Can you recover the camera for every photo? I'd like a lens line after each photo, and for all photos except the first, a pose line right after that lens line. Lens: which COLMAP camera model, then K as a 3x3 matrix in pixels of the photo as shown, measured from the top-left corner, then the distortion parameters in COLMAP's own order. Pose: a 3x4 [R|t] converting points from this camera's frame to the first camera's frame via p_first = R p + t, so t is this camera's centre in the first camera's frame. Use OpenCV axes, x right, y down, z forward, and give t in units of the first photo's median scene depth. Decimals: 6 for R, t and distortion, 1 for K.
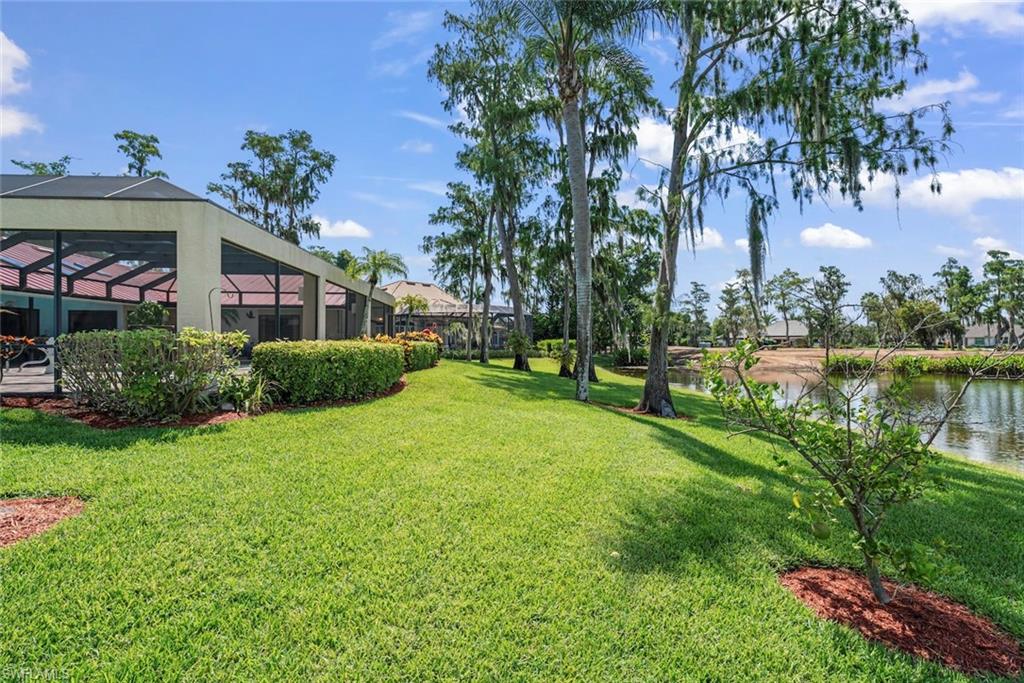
lens RADIAL K [[493.7, 0, 512.0], [0, 493.7, 345.4], [0, 0, 1]] dist [0.002786, -0.001249]
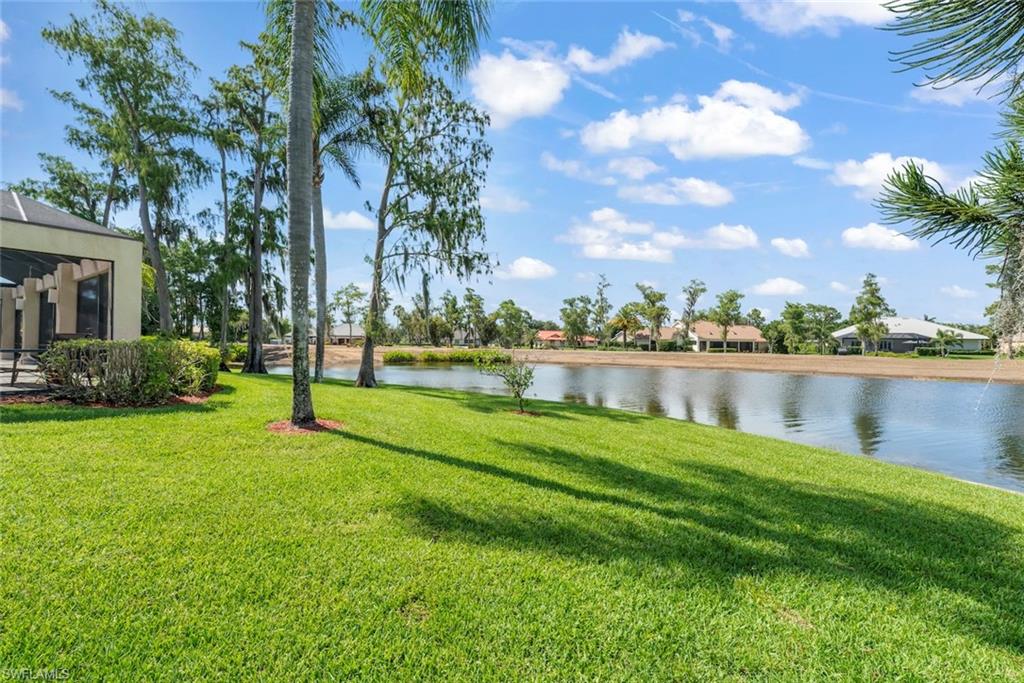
lens RADIAL K [[461.6, 0, 512.0], [0, 461.6, 341.3], [0, 0, 1]] dist [0.005034, 0.000666]
pose [[0.622517, 0.012039, 0.782514, -0.145324], [-0.011899, 0.999912, -0.005918, -0.003569], [-0.782516, -0.005627, 0.622605, -0.084158]]
